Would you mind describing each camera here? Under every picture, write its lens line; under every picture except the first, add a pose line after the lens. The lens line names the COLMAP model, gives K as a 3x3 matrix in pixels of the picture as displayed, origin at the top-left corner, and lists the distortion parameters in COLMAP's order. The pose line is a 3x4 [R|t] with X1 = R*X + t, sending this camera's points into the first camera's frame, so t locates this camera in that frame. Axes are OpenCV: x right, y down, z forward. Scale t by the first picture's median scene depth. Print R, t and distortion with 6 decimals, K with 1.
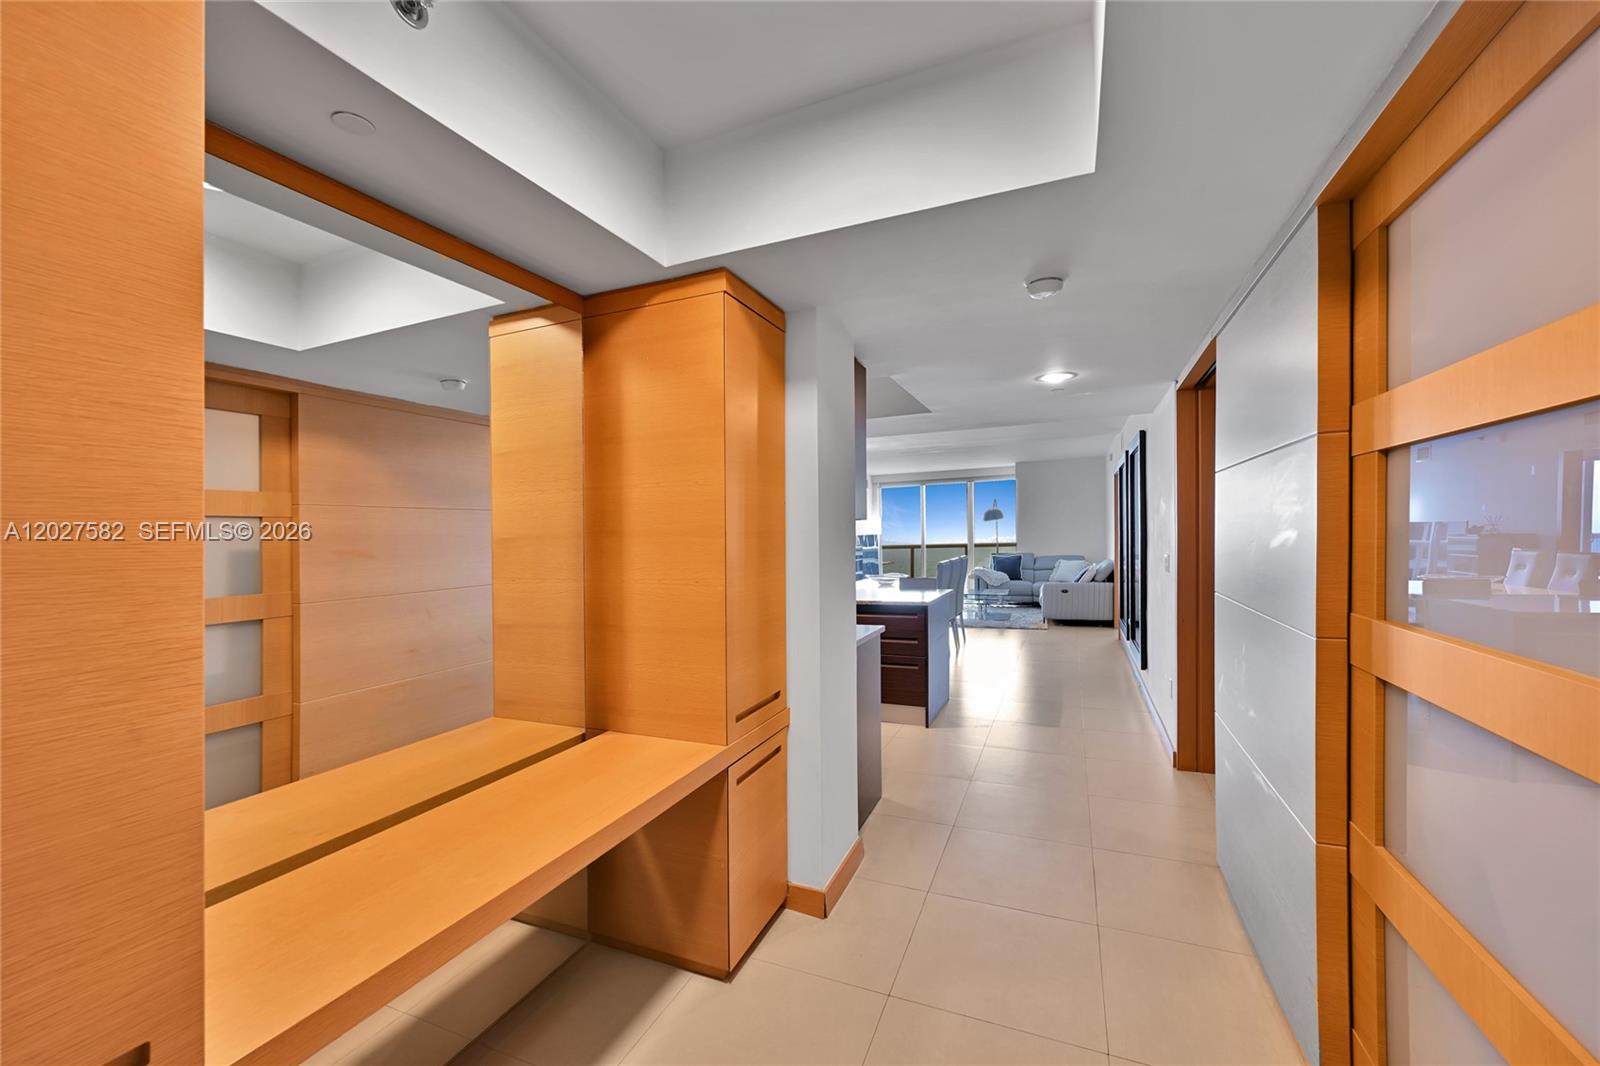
lens RADIAL K [[630.4, 0, 795.4], [0, 630.4, 531.5], [0, 0, 1]] dist [-0.000314, 0.000419]
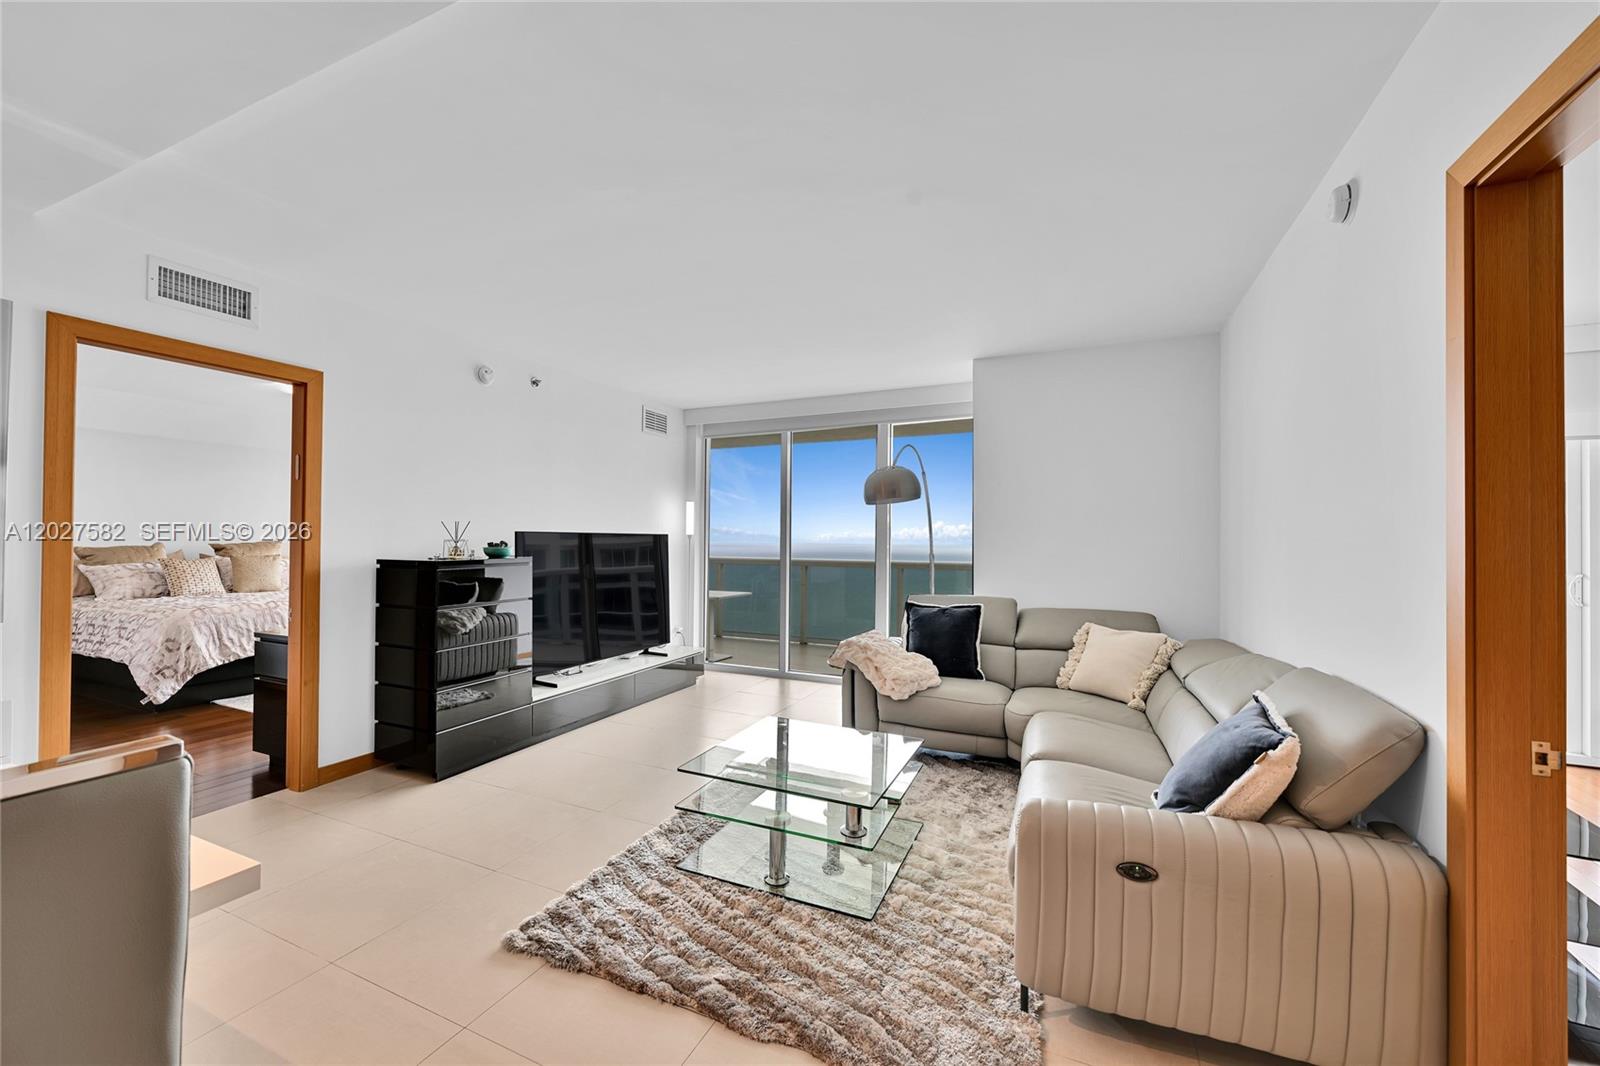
lens RADIAL K [[630.4, 0, 795.4], [0, 630.4, 531.5], [0, 0, 1]] dist [-0.000314, 0.000419]
pose [[0.999677, 0.016055, -0.019688, 0.262762], [-0.016288, 0.999799, -0.011730, 0.001877], [0.019495, 0.012047, 0.999737, 0.646305]]
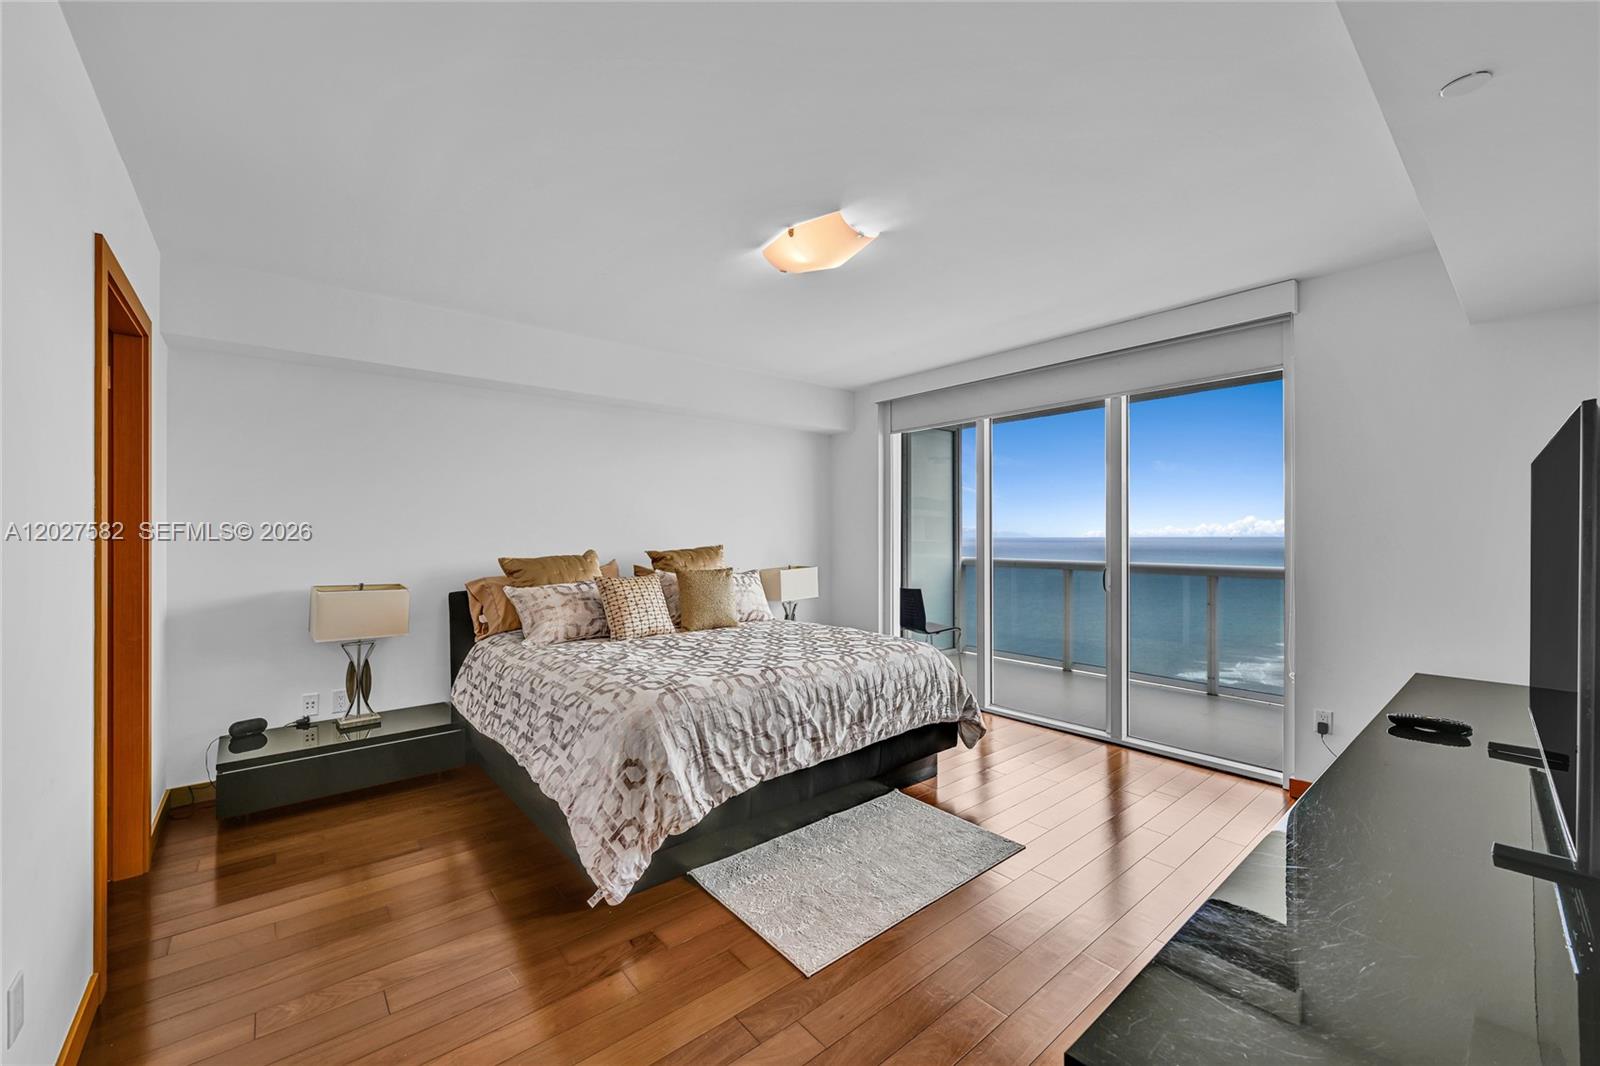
lens RADIAL K [[630.4, 0, 795.4], [0, 630.4, 531.5], [0, 0, 1]] dist [-0.000314, 0.000419]
pose [[0.892527, 0.003042, -0.450984, -0.014148], [-0.004205, 0.999990, -0.001575, 0.002939], [0.450975, 0.003302, 0.892530, 0.894979]]
